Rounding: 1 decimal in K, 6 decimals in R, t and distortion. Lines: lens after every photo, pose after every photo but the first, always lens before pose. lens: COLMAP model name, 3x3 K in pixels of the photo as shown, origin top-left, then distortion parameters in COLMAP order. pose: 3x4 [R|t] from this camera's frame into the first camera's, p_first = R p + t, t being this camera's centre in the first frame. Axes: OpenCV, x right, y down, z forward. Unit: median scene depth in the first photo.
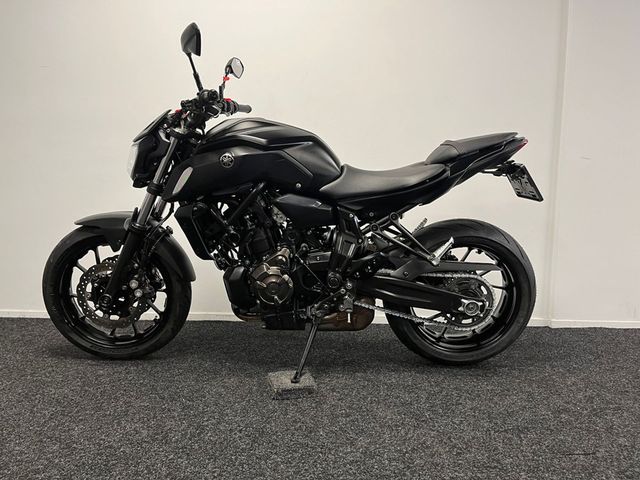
lens RADIAL K [[481.5, 0, 320.0], [0, 481.5, 240.0], [0, 0, 1]] dist [0.080538, -0.107905]
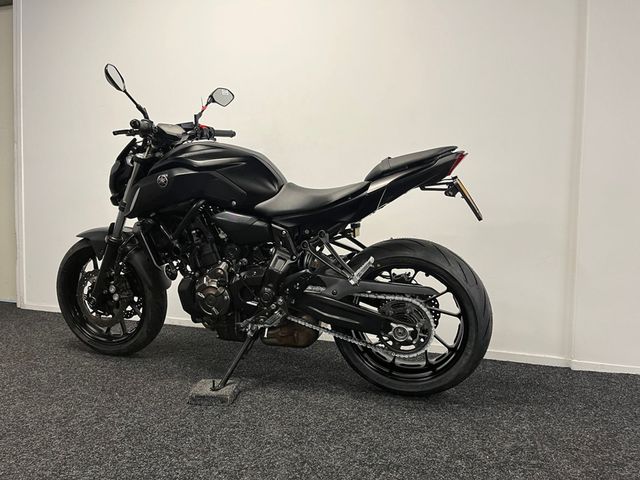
lens RADIAL K [[481.5, 0, 320.0], [0, 481.5, 240.0], [0, 0, 1]] dist [0.080538, -0.107905]
pose [[0.947662, 0.020374, -0.318625, 0.450696], [-0.034054, 0.998719, -0.037422, 0.000900], [0.317455, 0.046314, 0.947142, 0.057933]]
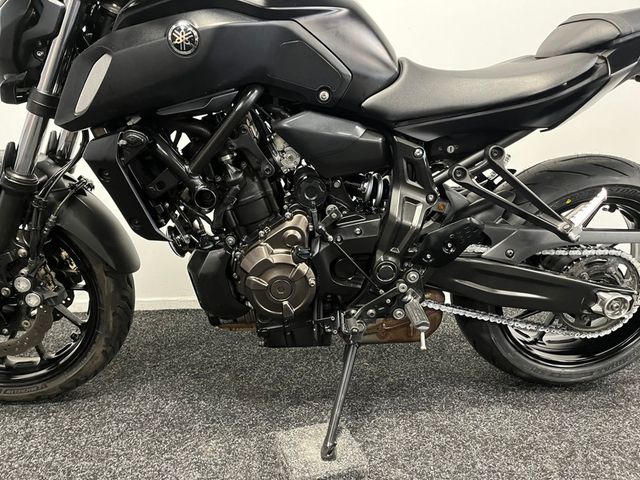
lens RADIAL K [[481.5, 0, 320.0], [0, 481.5, 240.0], [0, 0, 1]] dist [0.080538, -0.107905]
pose [[0.997184, -0.027324, 0.069843, -0.085695], [0.018086, 0.991396, 0.129642, -0.024396], [-0.072784, -0.128014, 0.989098, 0.437936]]
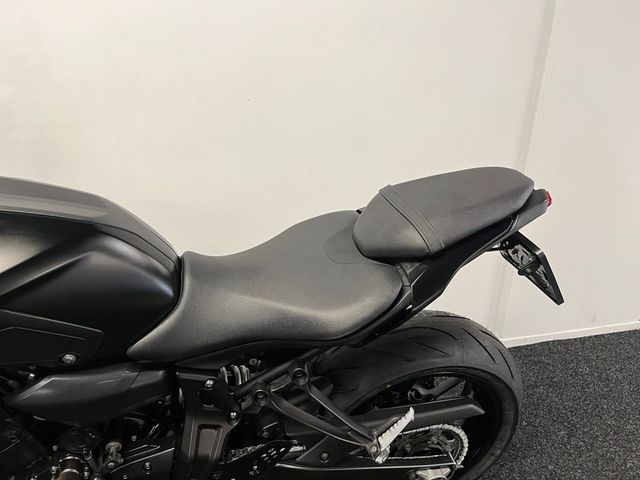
lens RADIAL K [[481.5, 0, 320.0], [0, 481.5, 240.0], [0, 0, 1]] dist [0.080538, -0.107905]
pose [[0.973474, -0.091455, 0.209725, 0.081566], [0.018798, 0.945508, 0.325056, -0.323991], [-0.228024, -0.312491, 0.922147, 0.568802]]
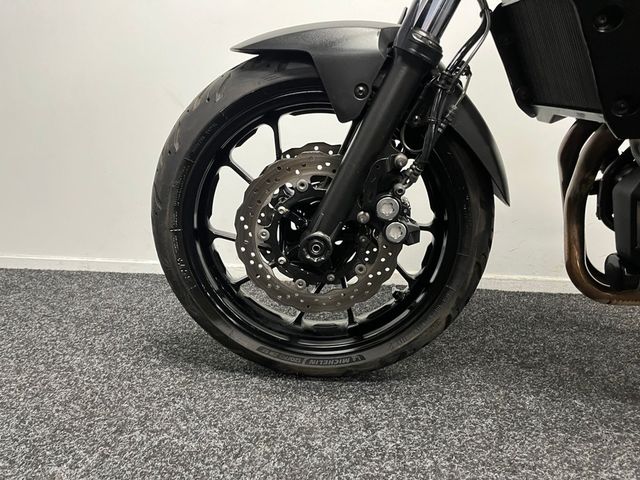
lens RADIAL K [[492.2, 0, 317.5], [0, 492.2, 239.7], [0, 0, 1]] dist [0.004280, 0.004236]
pose [[0.998502, 0.021723, -0.050214, -0.421036], [-0.016025, 0.993668, 0.111204, 0.073433], [0.052311, -0.110233, 0.992528, 0.606675]]
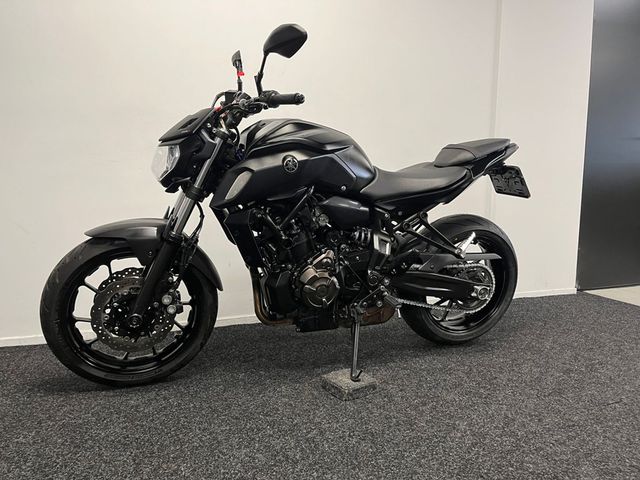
lens RADIAL K [[481.5, 0, 320.0], [0, 481.5, 240.0], [0, 0, 1]] dist [0.080538, -0.107905]
pose [[0.938922, -0.051801, 0.340208, -0.419007], [0.041331, 0.998424, 0.037955, -0.042178], [-0.341638, -0.021576, 0.939584, 0.061907]]
